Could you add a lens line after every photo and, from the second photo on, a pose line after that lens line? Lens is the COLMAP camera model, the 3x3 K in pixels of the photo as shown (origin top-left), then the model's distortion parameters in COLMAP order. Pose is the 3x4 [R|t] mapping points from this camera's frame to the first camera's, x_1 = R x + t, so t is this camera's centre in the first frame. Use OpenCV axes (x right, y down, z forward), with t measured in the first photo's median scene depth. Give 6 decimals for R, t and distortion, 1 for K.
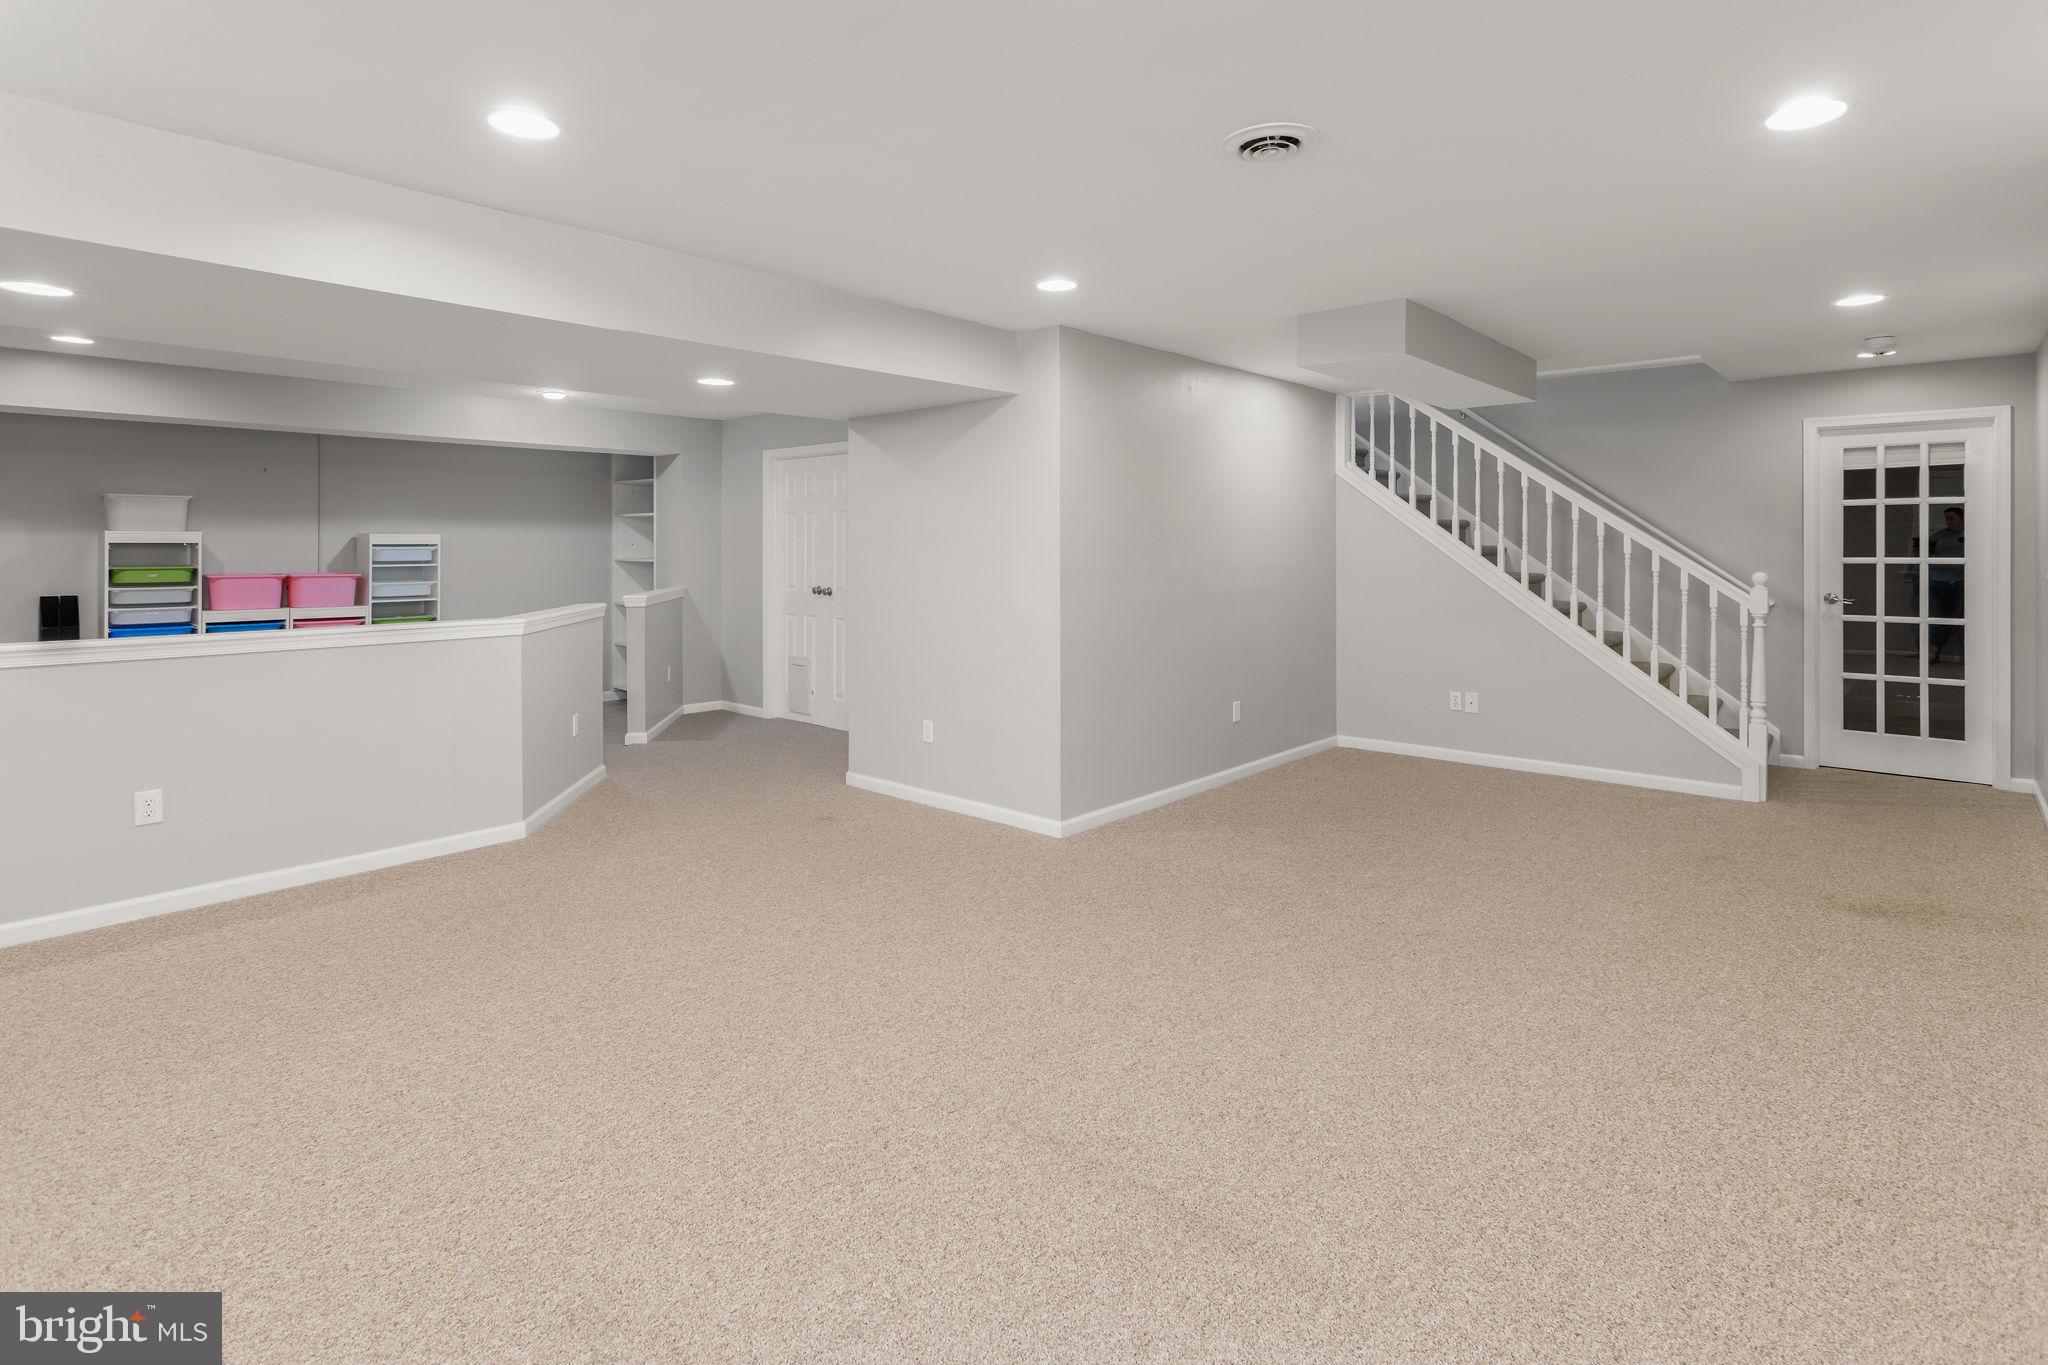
lens RADIAL K [[1000.2, 0, 1020.4], [0, 1000.2, 681.1], [0, 0, 1]] dist [-0.001044, -0.000244]
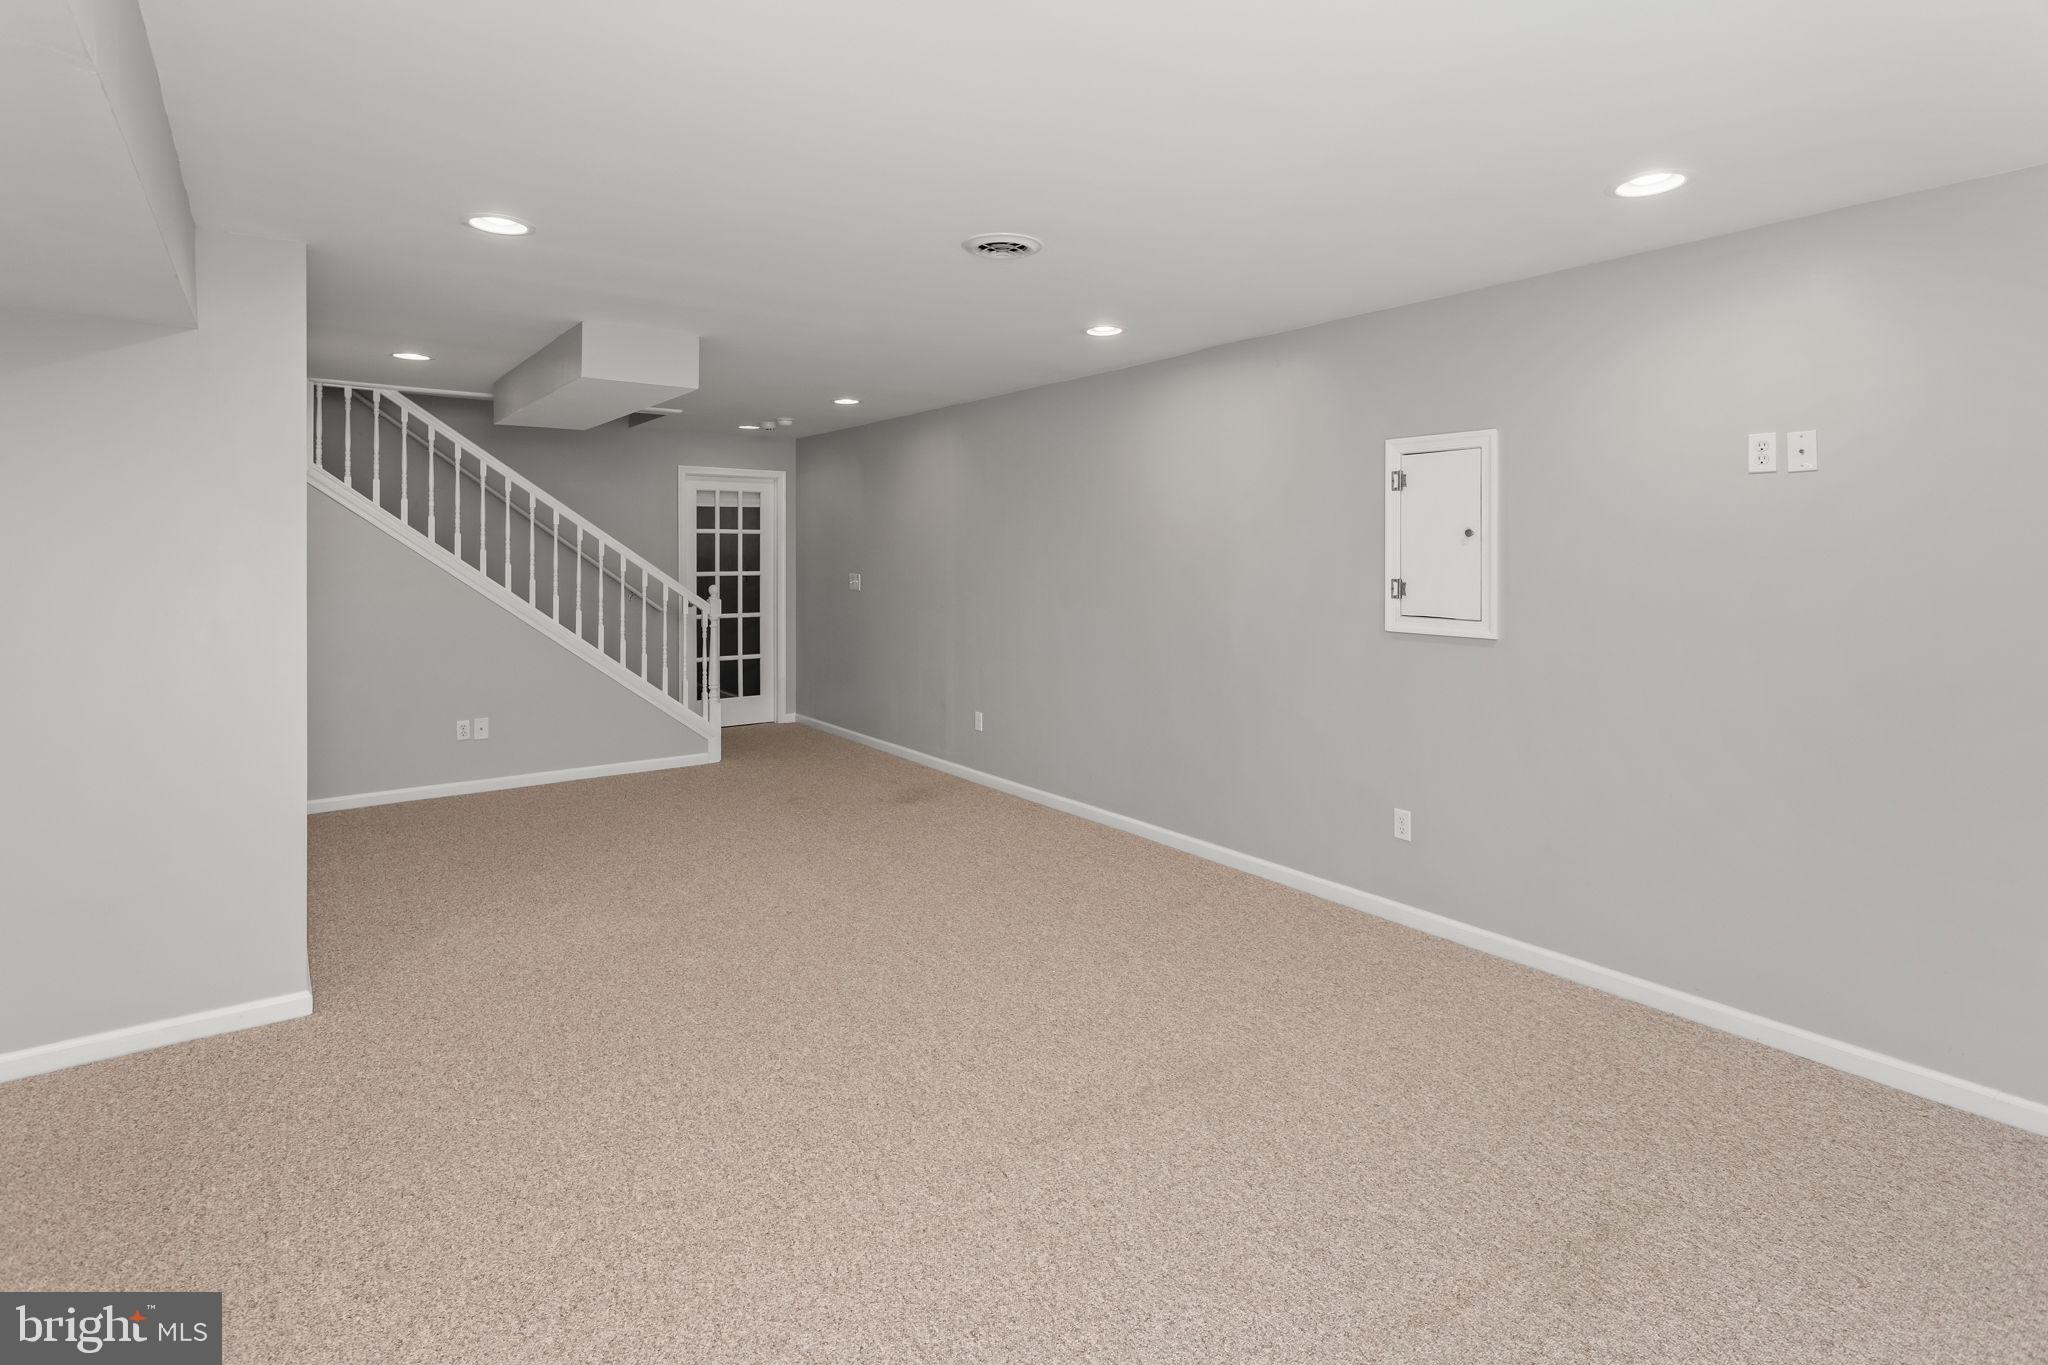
lens RADIAL K [[1000.2, 0, 1020.4], [0, 1000.2, 681.1], [0, 0, 1]] dist [-0.001044, -0.000244]
pose [[0.198886, -0.120826, 0.972546, -0.428435], [0.129016, 0.986962, 0.096234, -0.056465], [-0.971493, 0.106334, 0.211881, 0.336201]]
